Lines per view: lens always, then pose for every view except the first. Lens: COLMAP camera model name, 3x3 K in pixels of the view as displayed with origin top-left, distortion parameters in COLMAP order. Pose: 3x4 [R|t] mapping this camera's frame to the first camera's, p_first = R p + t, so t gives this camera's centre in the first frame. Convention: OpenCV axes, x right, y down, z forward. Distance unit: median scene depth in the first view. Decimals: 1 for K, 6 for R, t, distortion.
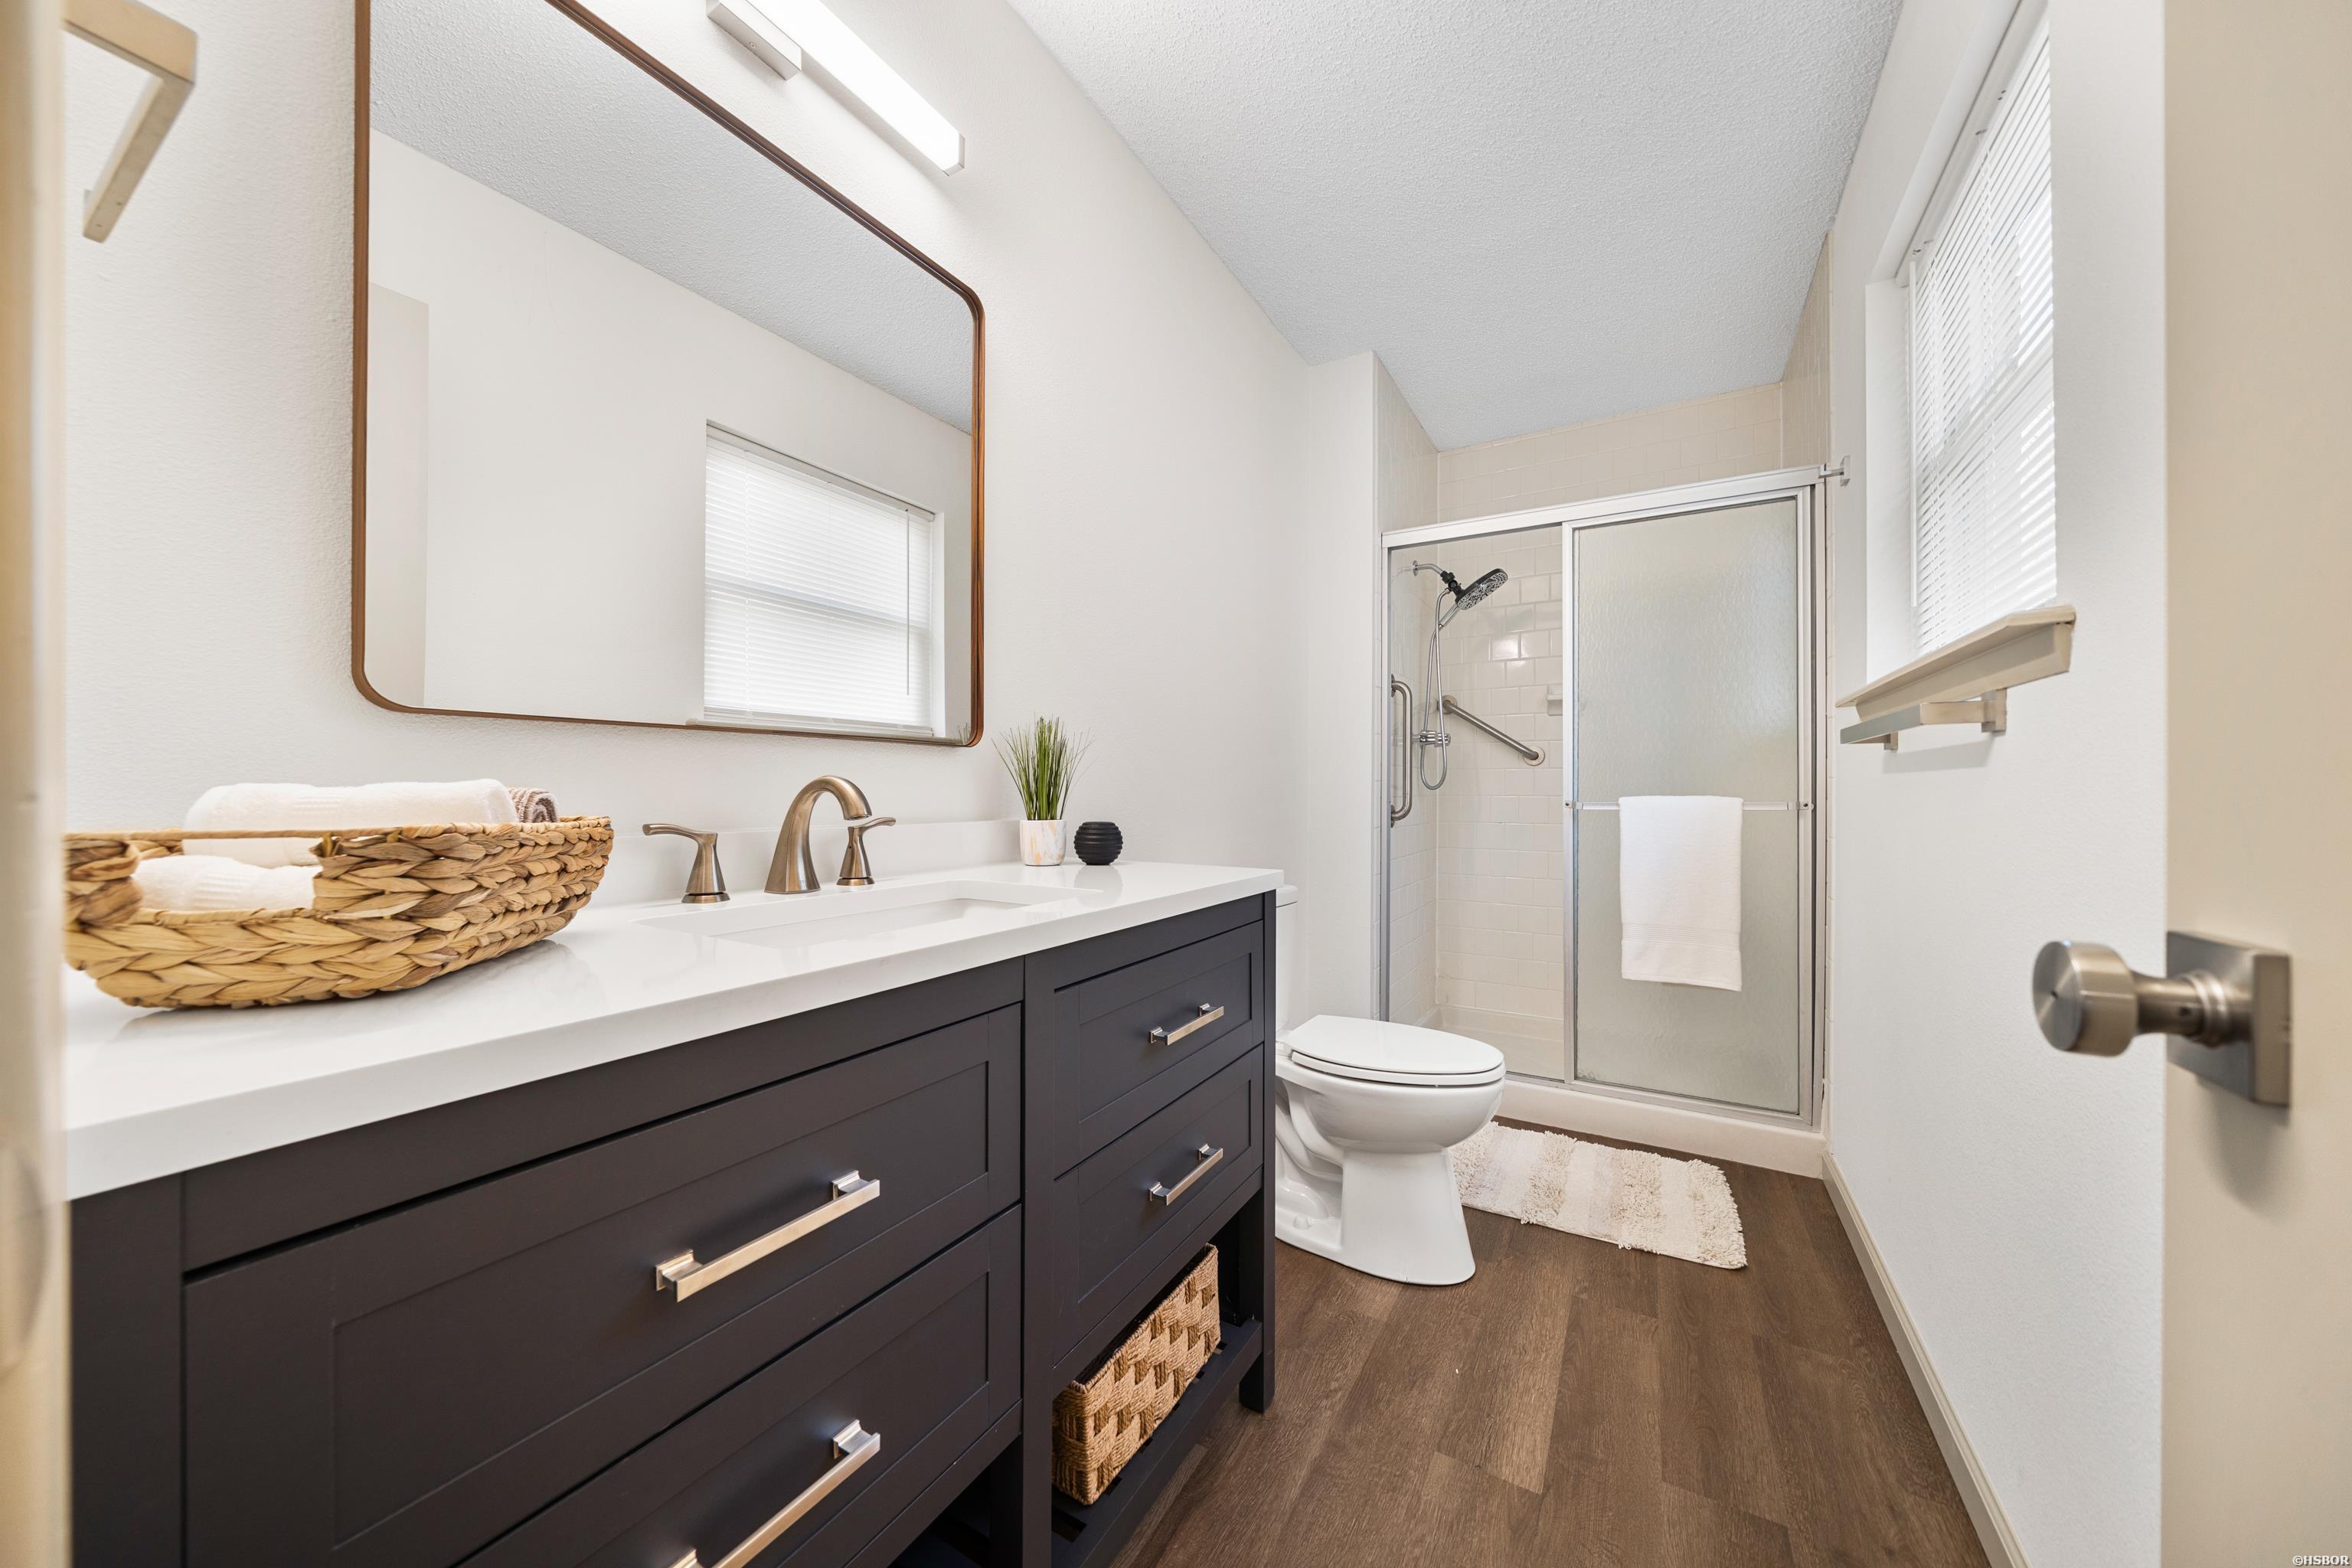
lens RADIAL K [[776.8, 0, 1183.1], [0, 776.8, 791.5], [0, 0, 1]] dist [-0.010893, -0.000108]
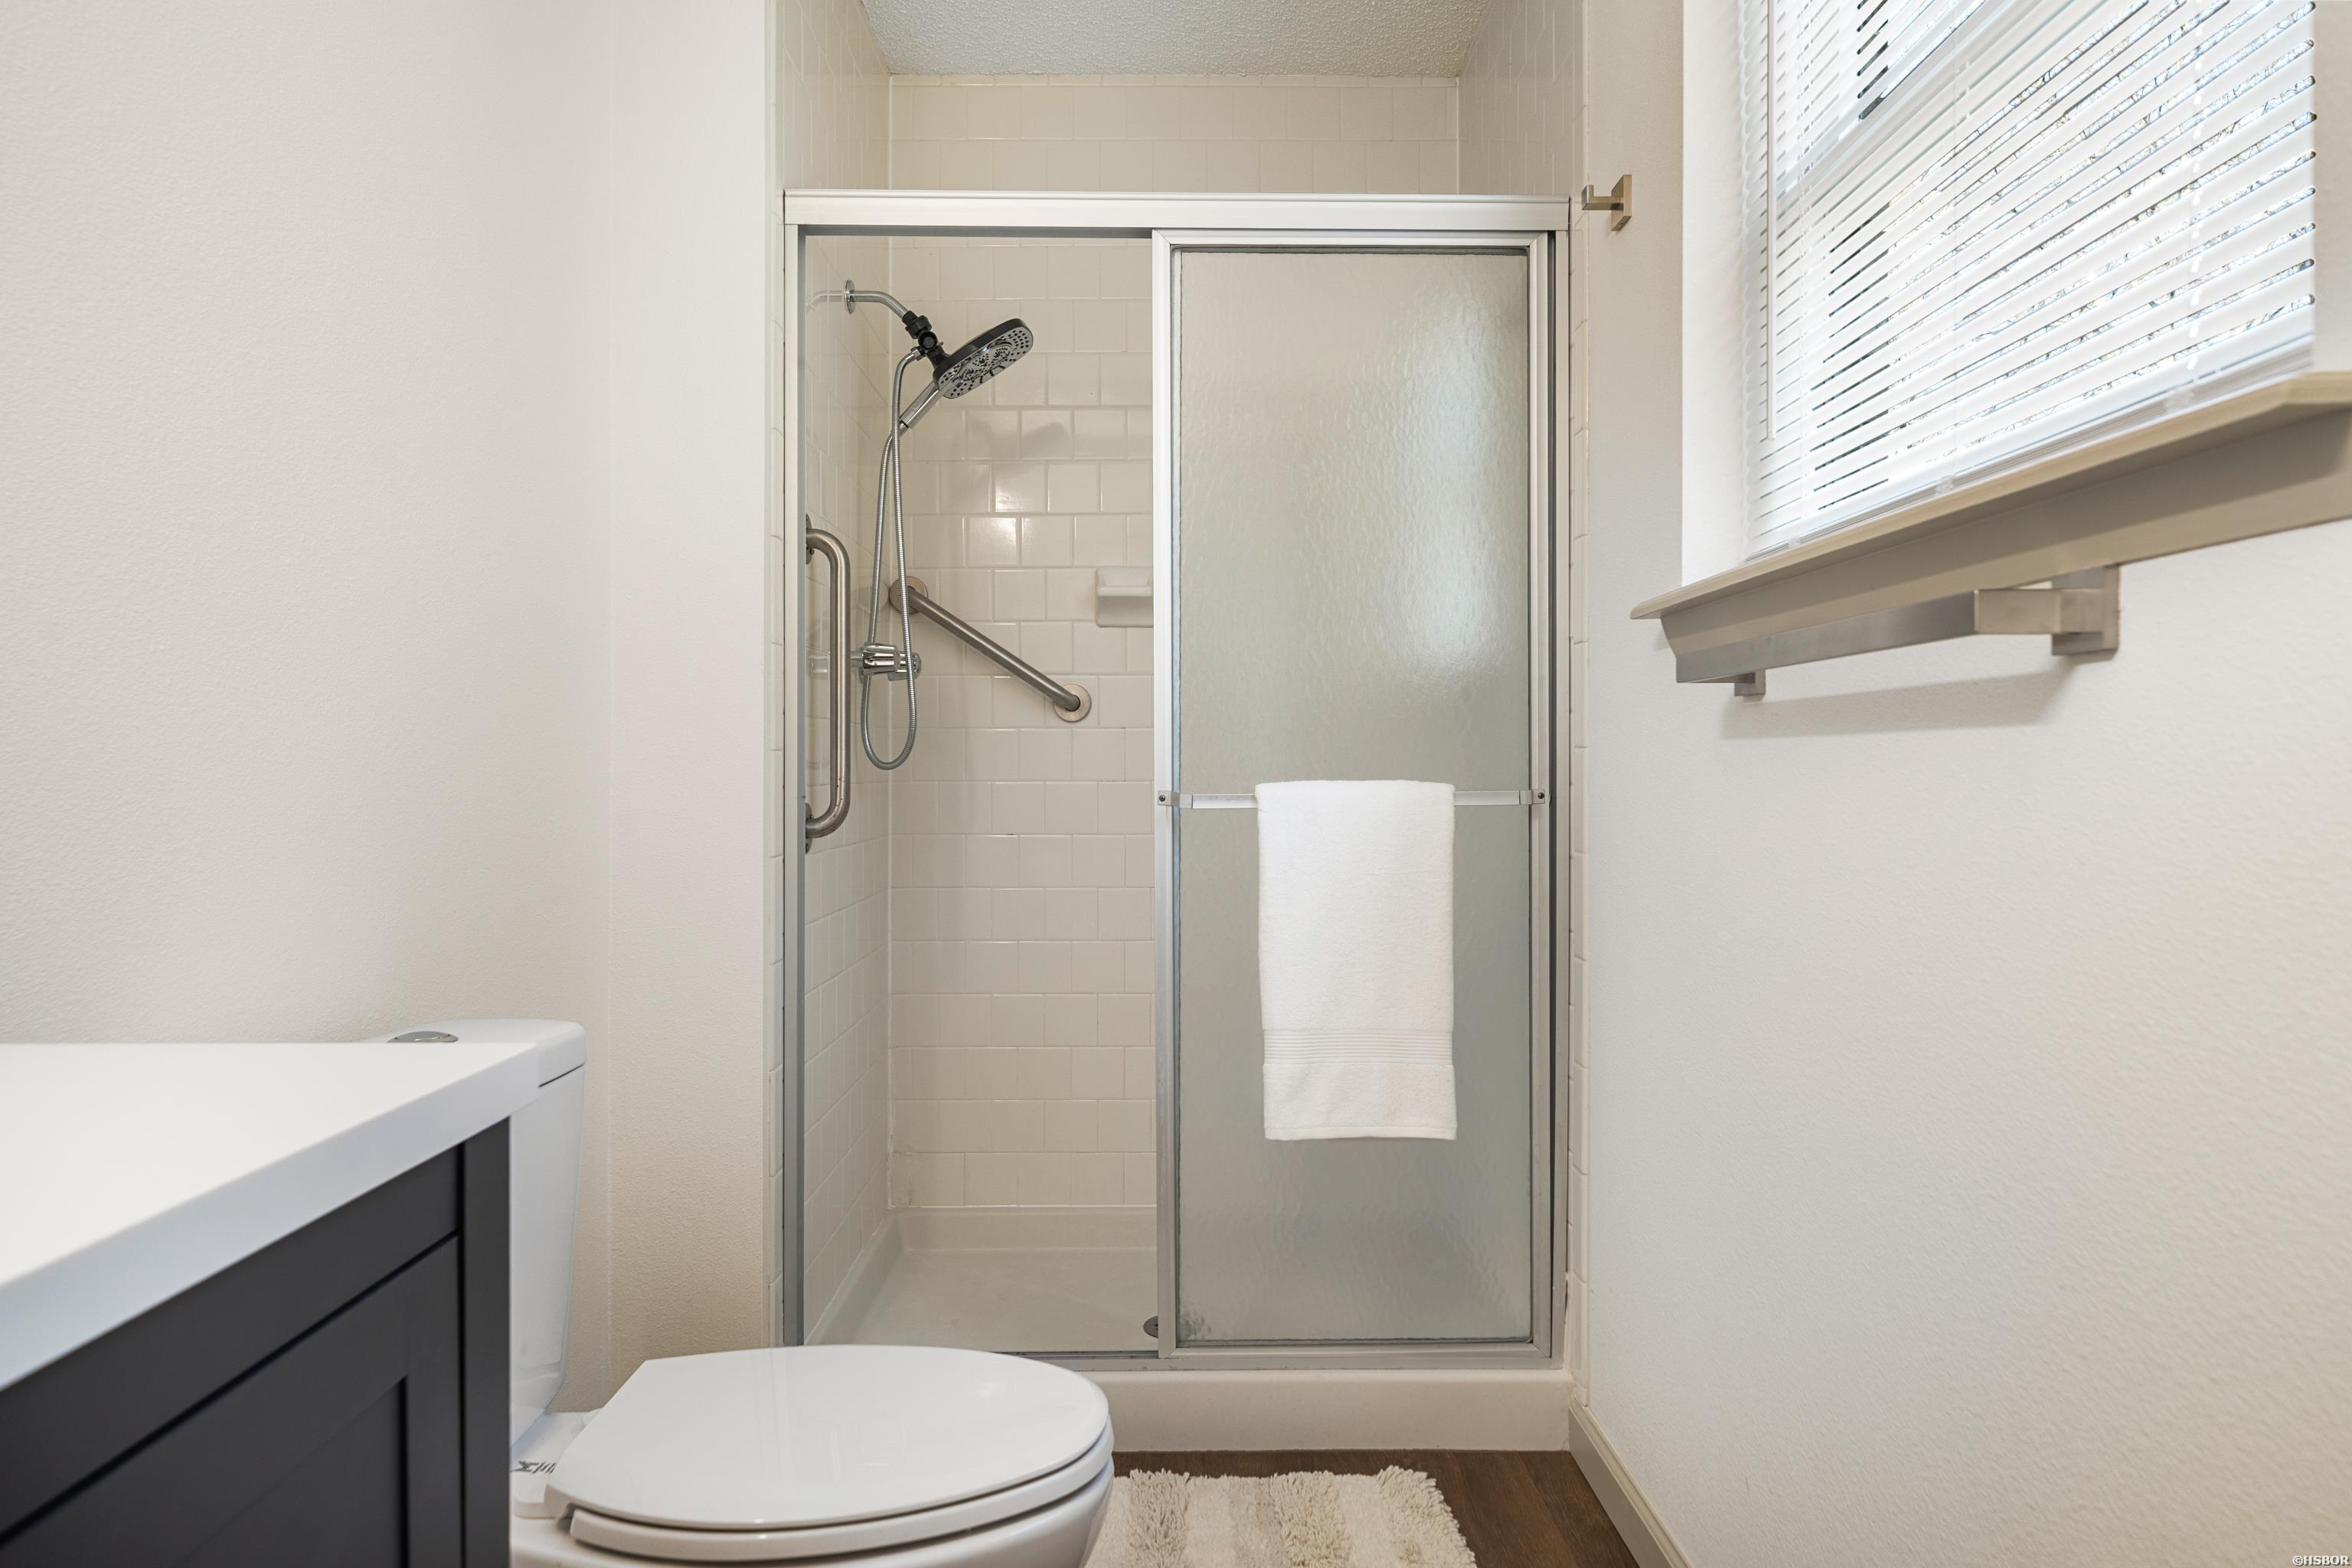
lens RADIAL K [[1481.3, 0, 1184.1], [0, 1481.3, 773.8], [0, 0, 1]] dist [-0.000043, 0.000104]
pose [[0.861526, -0.003501, 0.507701, 0.025574], [0.002802, 0.999994, 0.002142, -0.001273], [-0.507705, -0.000423, 0.861531, 0.180723]]
